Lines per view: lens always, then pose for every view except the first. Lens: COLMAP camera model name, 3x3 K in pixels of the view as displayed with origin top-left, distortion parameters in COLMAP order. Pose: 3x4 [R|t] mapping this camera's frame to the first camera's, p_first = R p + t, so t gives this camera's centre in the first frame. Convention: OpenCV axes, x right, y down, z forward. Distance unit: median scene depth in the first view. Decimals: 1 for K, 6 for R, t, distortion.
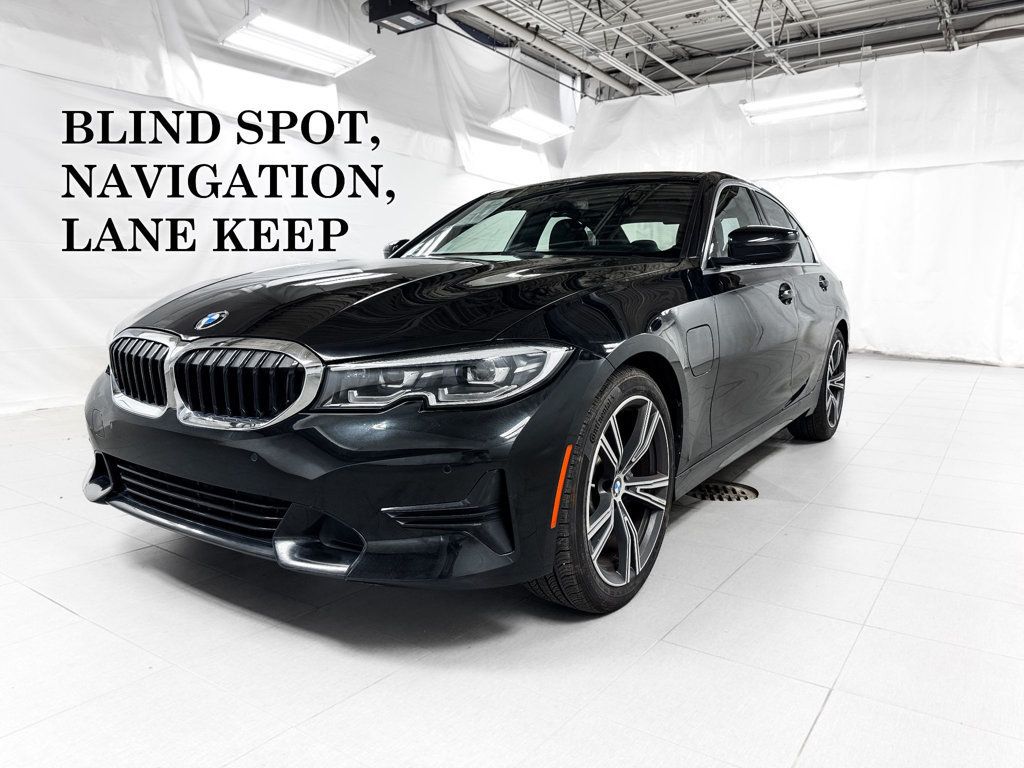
lens RADIAL K [[735.0, 0, 512.0], [0, 735.0, 384.0], [0, 0, 1]] dist [0.032750, -0.007135]
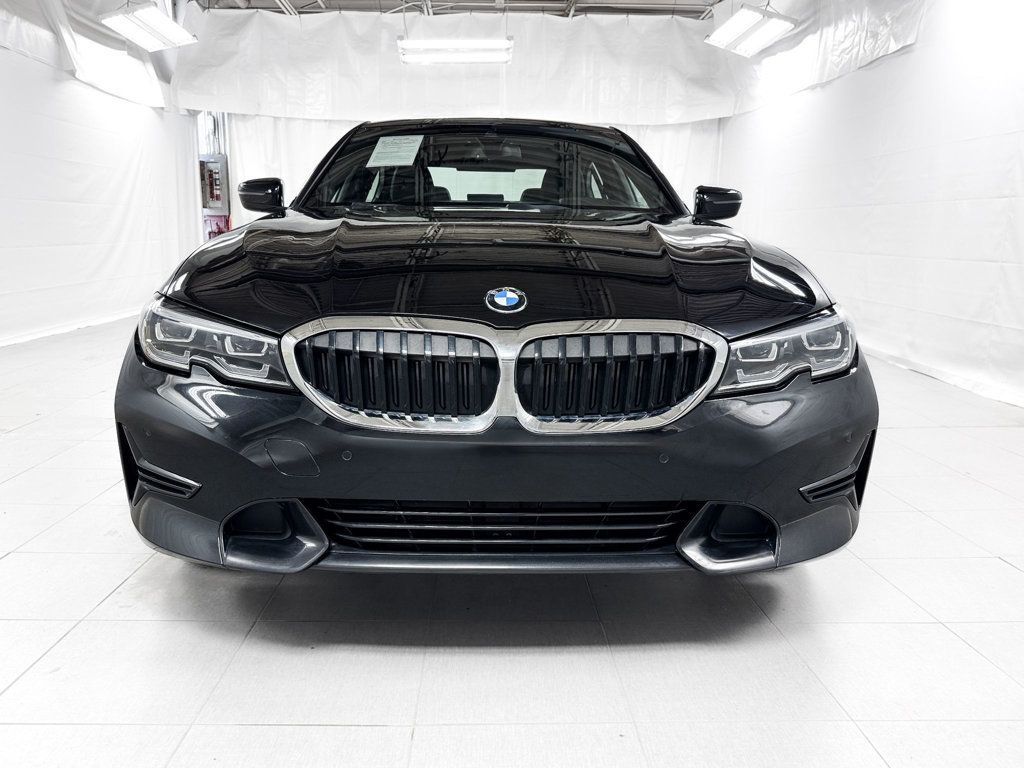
lens RADIAL K [[732.0, 0, 499.7], [0, 732.0, 398.6], [0, 0, 1]] dist [0.040764, -0.028492]
pose [[0.830183, -0.128167, 0.542558, -0.177812], [0.071417, 0.989646, 0.124504, -0.016659], [-0.552898, -0.064613, 0.830740, 0.075127]]
